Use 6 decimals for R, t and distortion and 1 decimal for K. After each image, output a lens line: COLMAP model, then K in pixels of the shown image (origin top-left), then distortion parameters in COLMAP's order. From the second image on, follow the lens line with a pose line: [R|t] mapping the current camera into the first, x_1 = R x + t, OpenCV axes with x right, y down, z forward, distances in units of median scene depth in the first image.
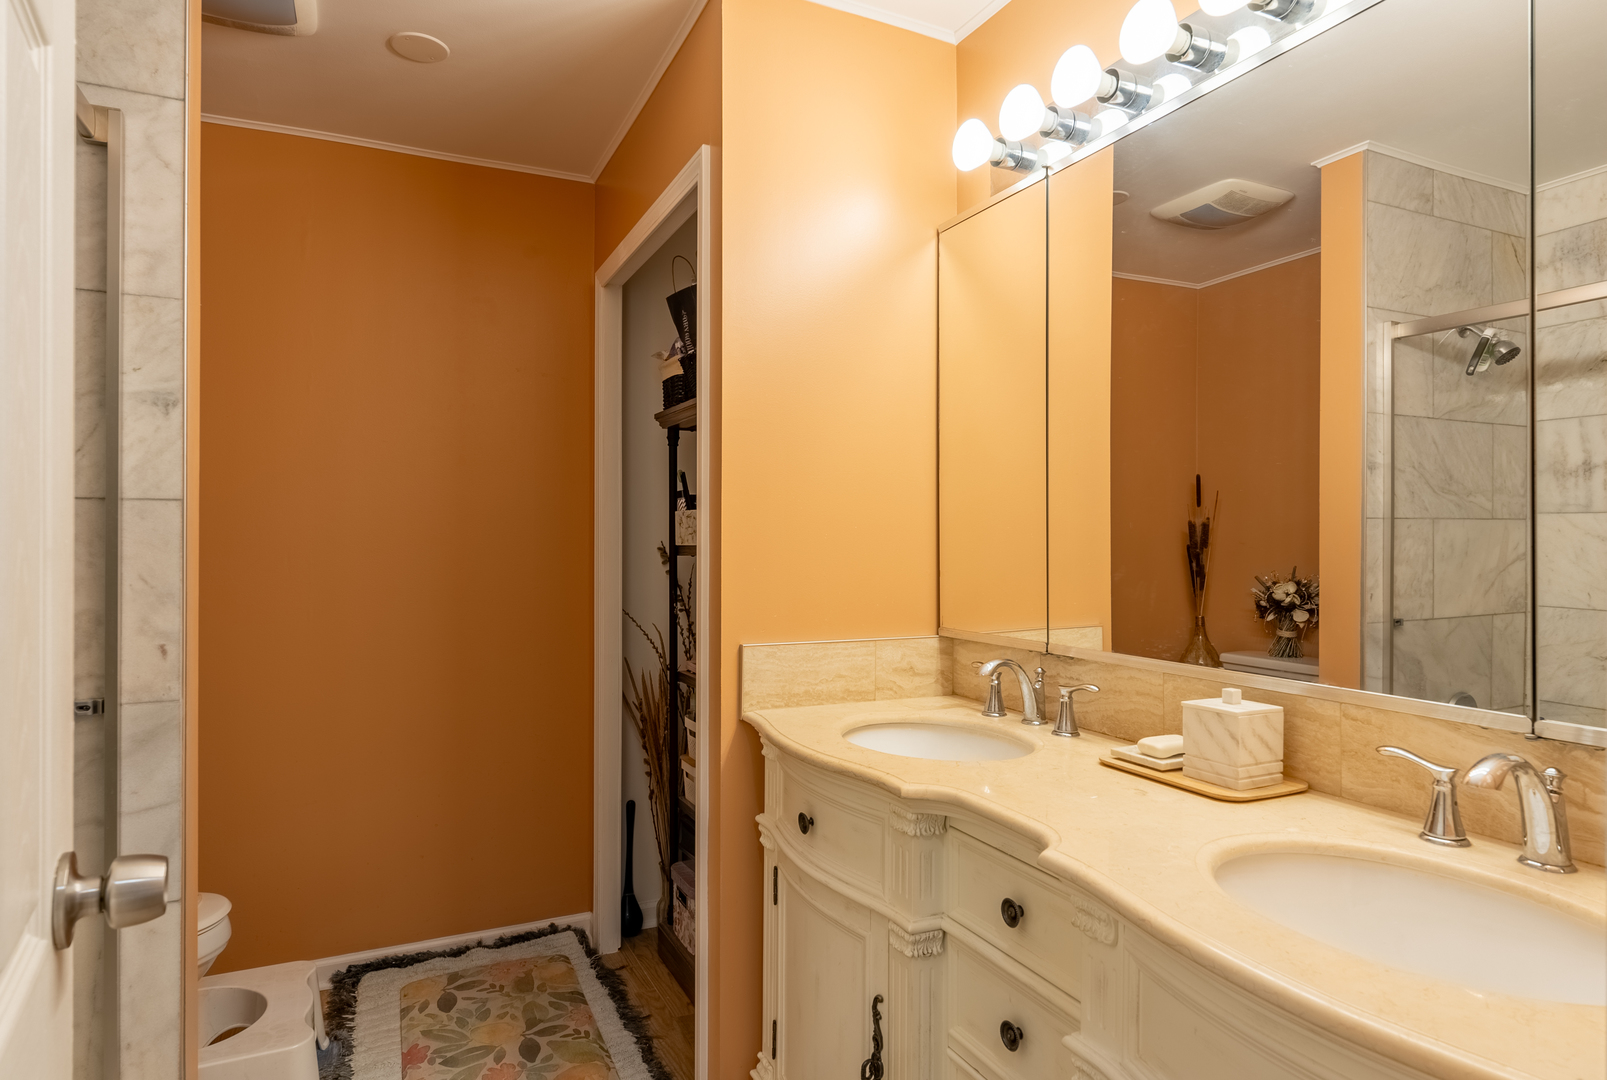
lens RADIAL K [[912.2, 0, 797.8], [0, 912.2, 538.2], [0, 0, 1]] dist [0.002238, 0.000523]
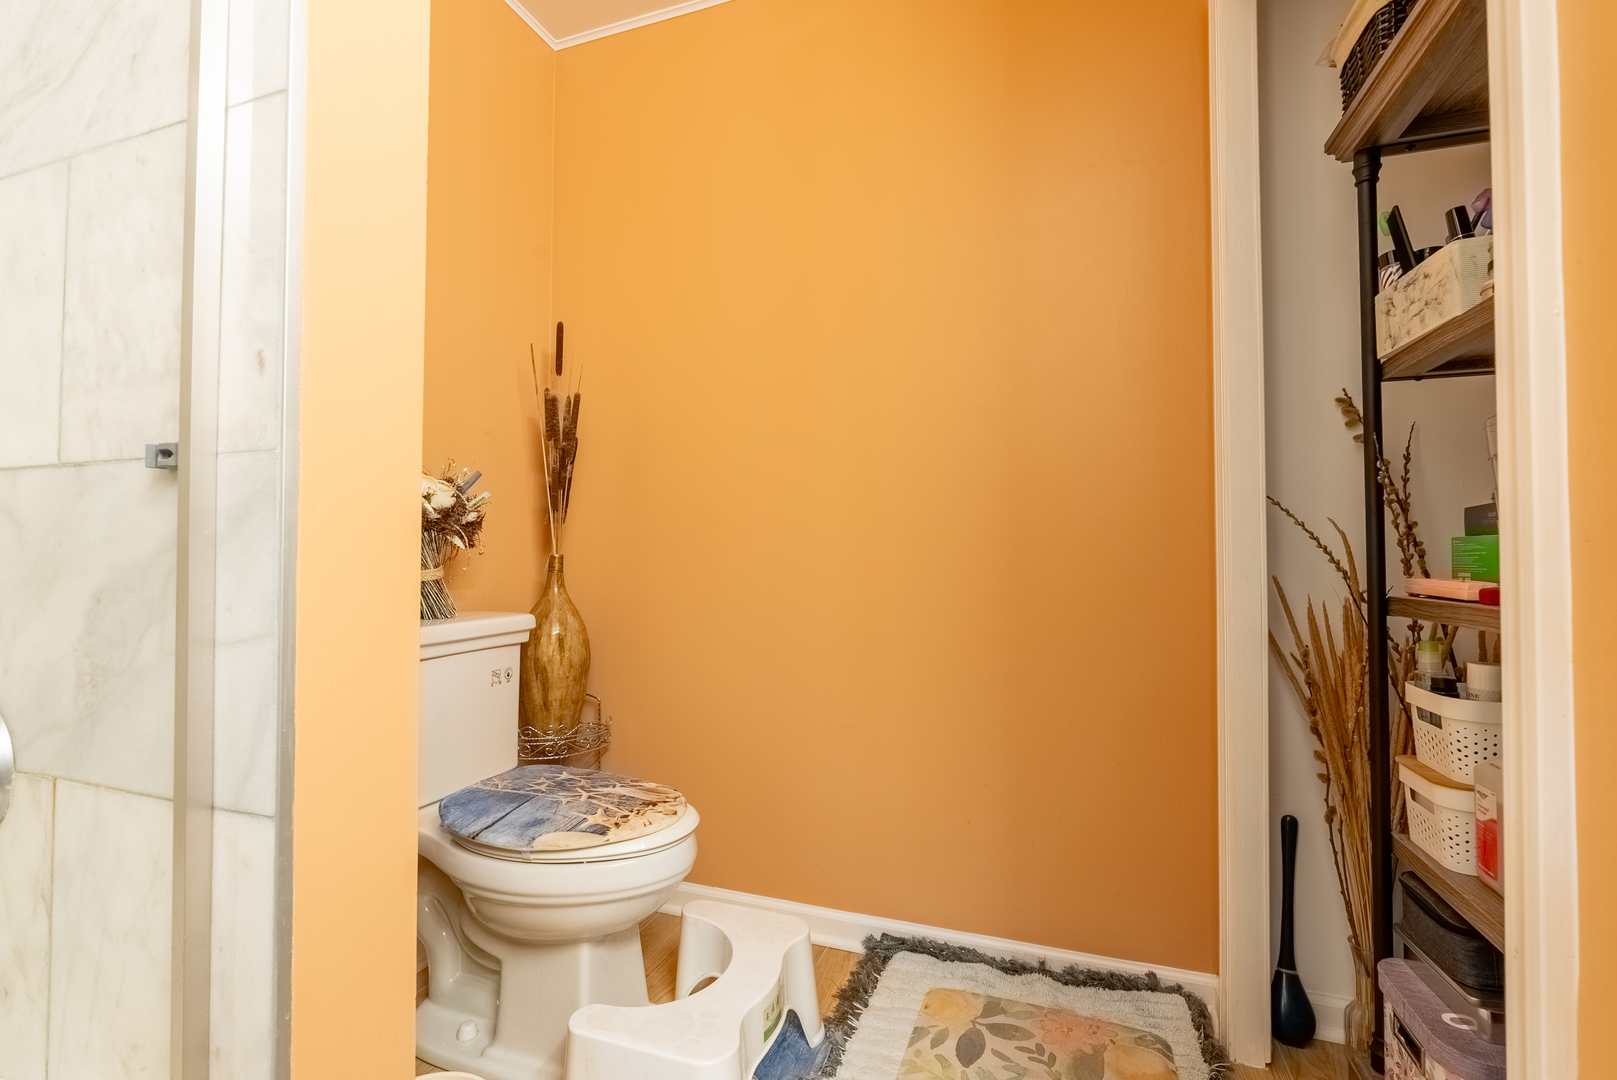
lens RADIAL K [[720.4, 0, 800.6], [0, 720.4, 543.3], [0, 0, 1]] dist [-0.007295, 0.001840]
pose [[0.701908, -0.016006, -0.712088, -0.072272], [0.003301, 0.999810, -0.019220, 0.120575], [0.712260, 0.011140, 0.701828, 0.456315]]
